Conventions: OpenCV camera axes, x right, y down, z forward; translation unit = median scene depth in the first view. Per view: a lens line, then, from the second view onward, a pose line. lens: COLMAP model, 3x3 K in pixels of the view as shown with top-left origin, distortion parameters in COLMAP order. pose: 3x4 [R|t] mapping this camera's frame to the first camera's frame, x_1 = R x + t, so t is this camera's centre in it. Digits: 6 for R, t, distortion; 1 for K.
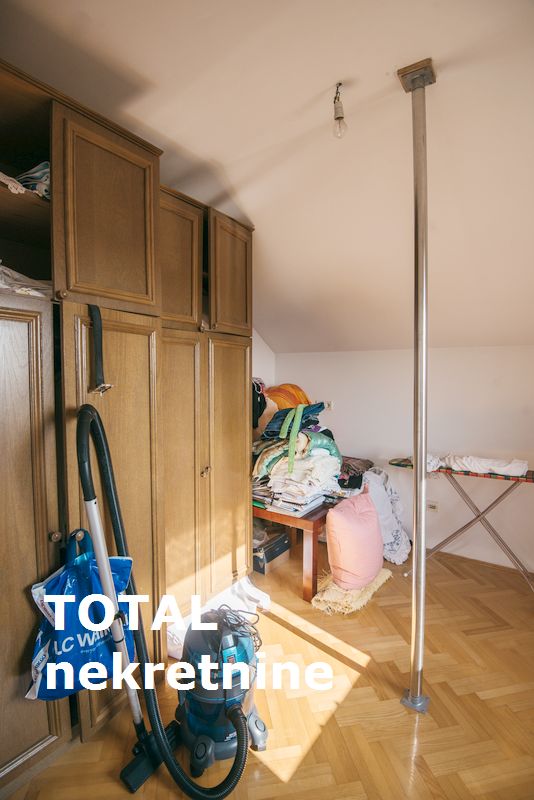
lens RADIAL K [[383.5, 0, 267.0], [0, 383.5, 400.0], [0, 0, 1]] dist [-0.049819, 0.001521]
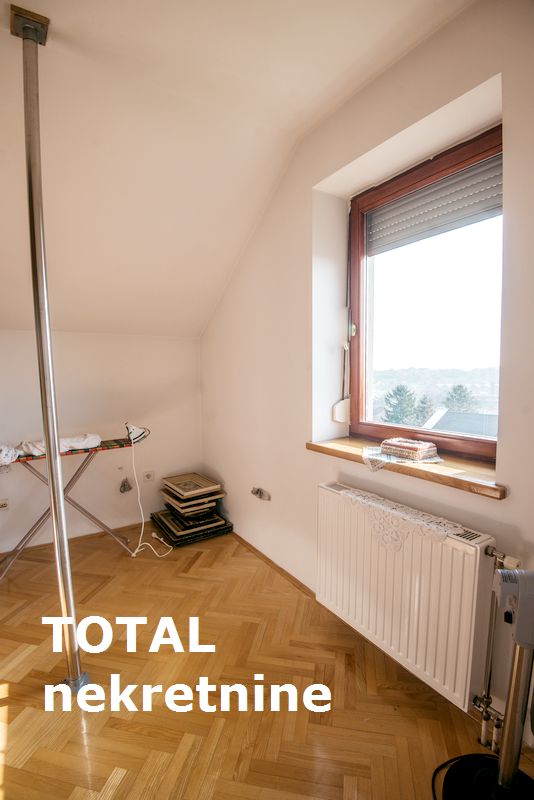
lens RADIAL K [[383.5, 0, 267.0], [0, 383.5, 400.0], [0, 0, 1]] dist [-0.049819, 0.001521]
pose [[0.368203, -0.085330, 0.925822, -0.185852], [0.071735, 0.995418, 0.063215, 0.029128], [-0.926974, 0.043138, 0.372637, 0.096743]]
